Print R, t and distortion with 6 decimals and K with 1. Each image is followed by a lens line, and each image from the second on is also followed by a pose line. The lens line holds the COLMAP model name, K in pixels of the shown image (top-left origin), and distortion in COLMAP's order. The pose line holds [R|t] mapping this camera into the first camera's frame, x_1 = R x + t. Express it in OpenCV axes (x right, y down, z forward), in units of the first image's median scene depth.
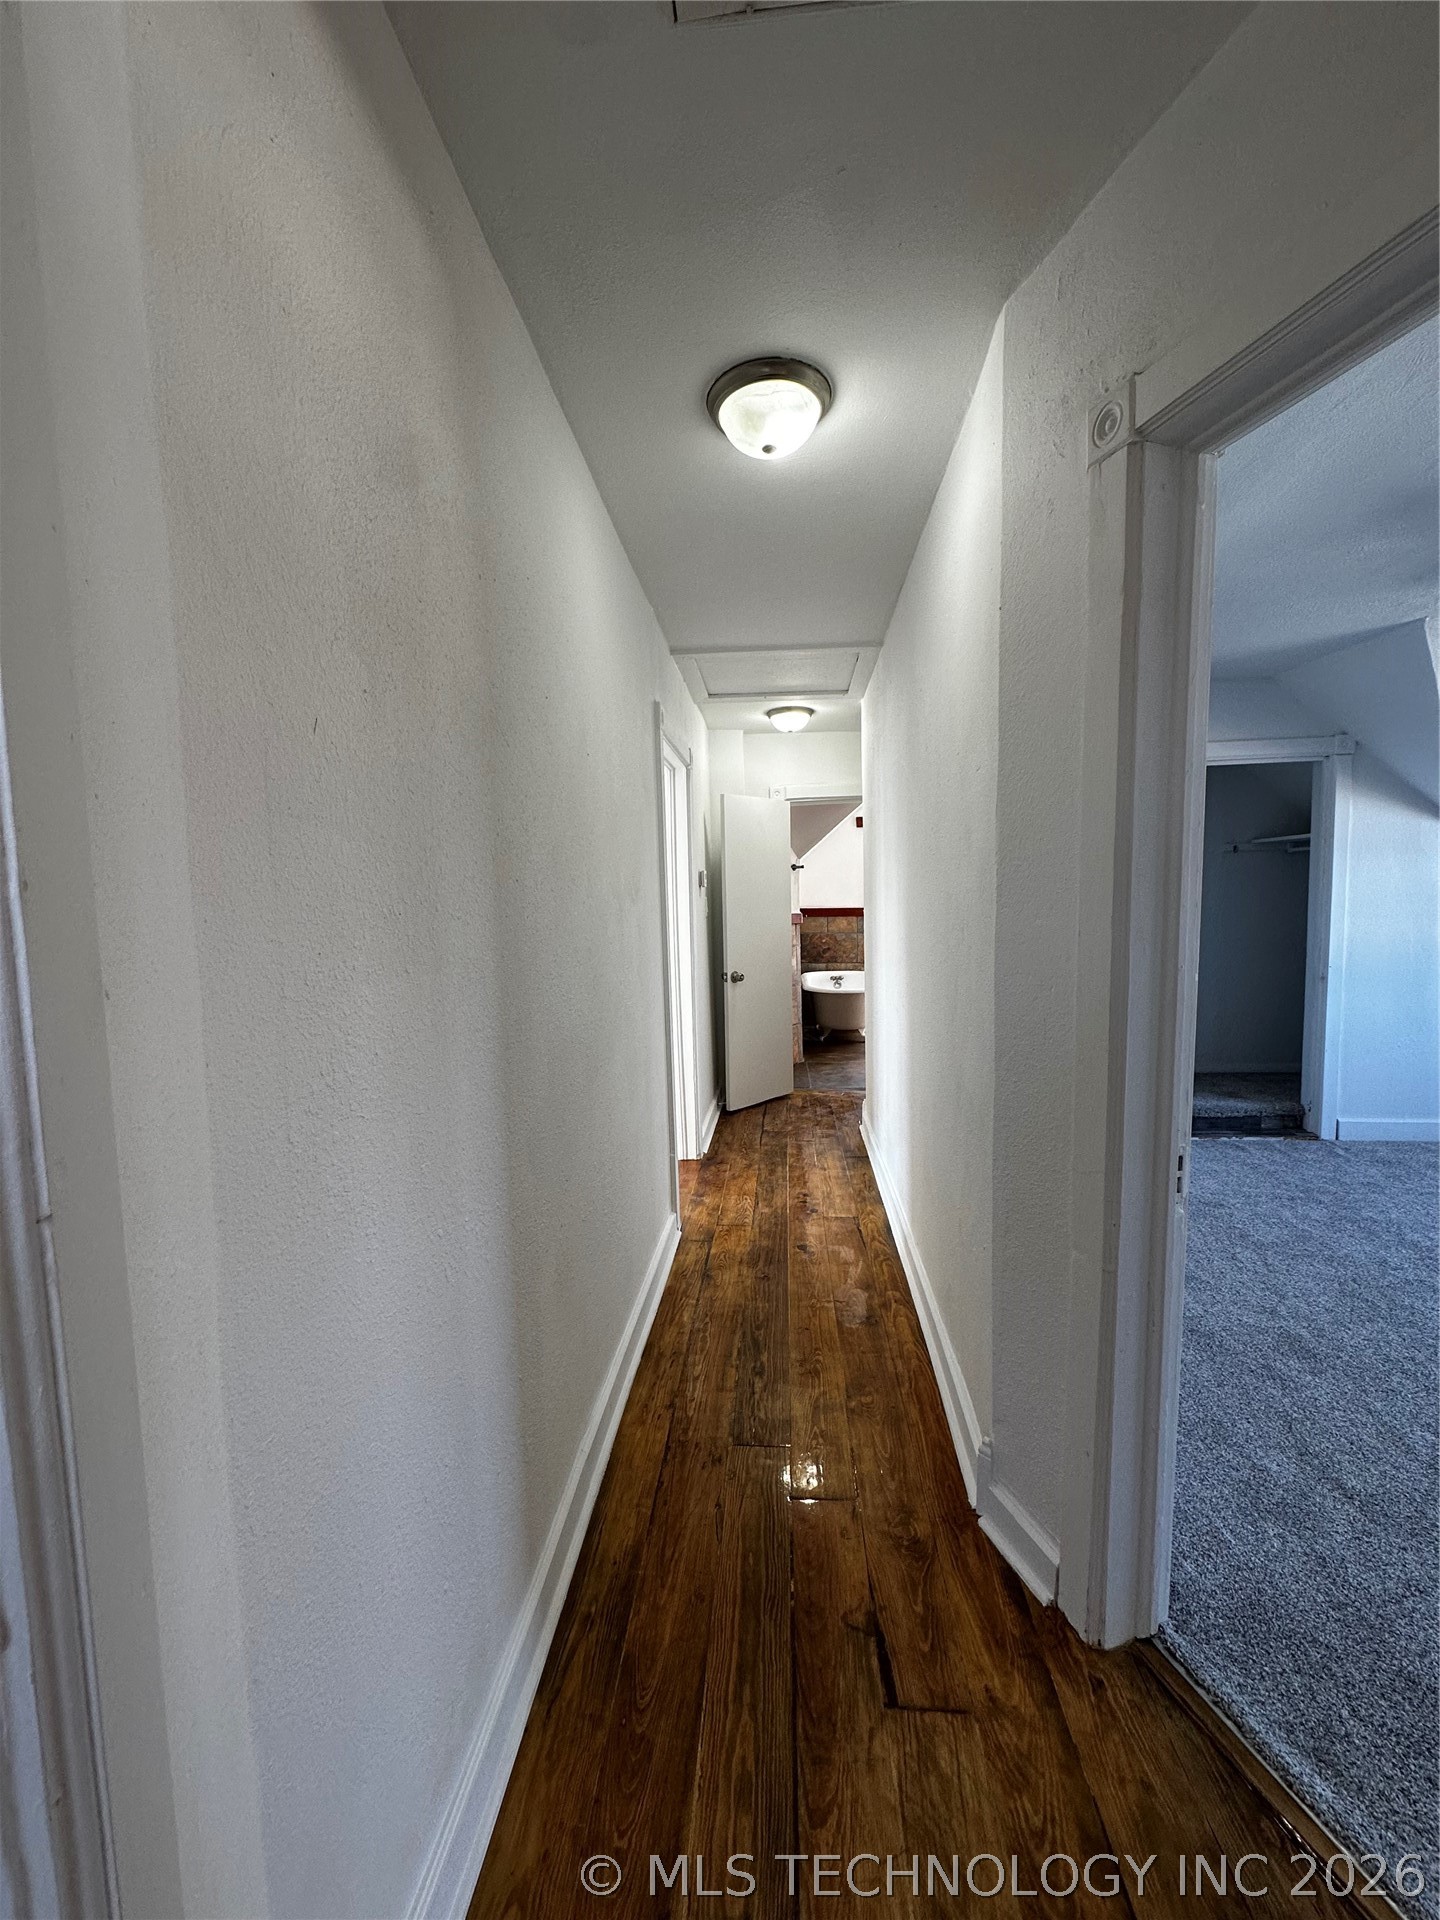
lens RADIAL K [[765.9, 0, 721.7], [0, 765.9, 957.4], [0, 0, 1]] dist [-0.003973, 0.000928]
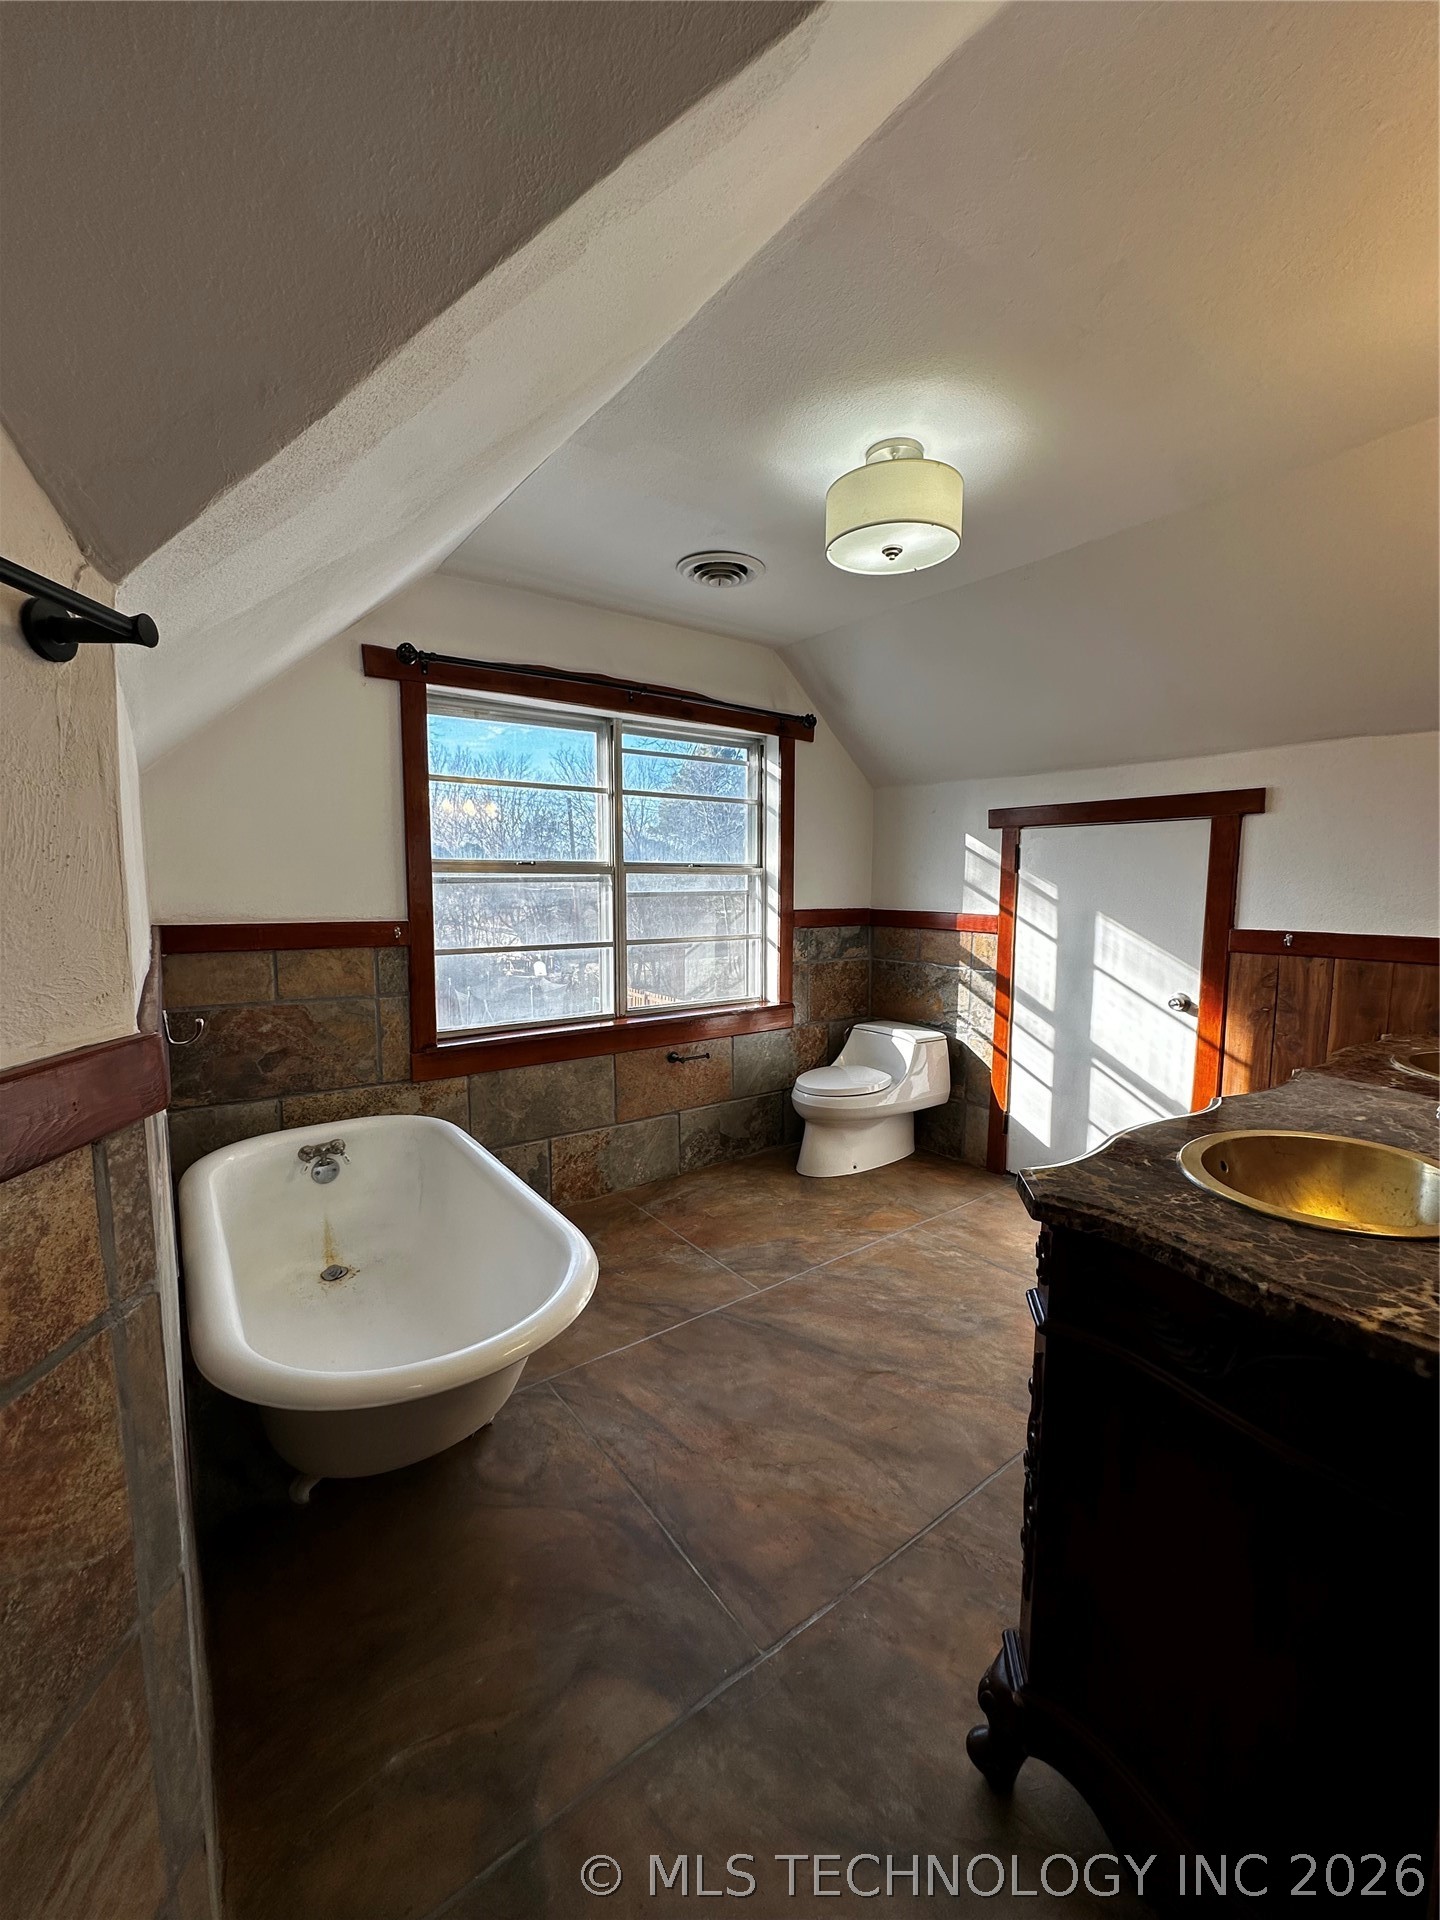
lens RADIAL K [[765.9, 0, 717.2], [0, 765.9, 957.6], [0, 0, 1]] dist [-0.003973, 0.000928]
pose [[0.757220, -0.036987, 0.652112, 0.070709], [0.031030, 0.999305, 0.020648, -0.051580], [-0.652423, 0.004600, 0.757841, 0.644461]]
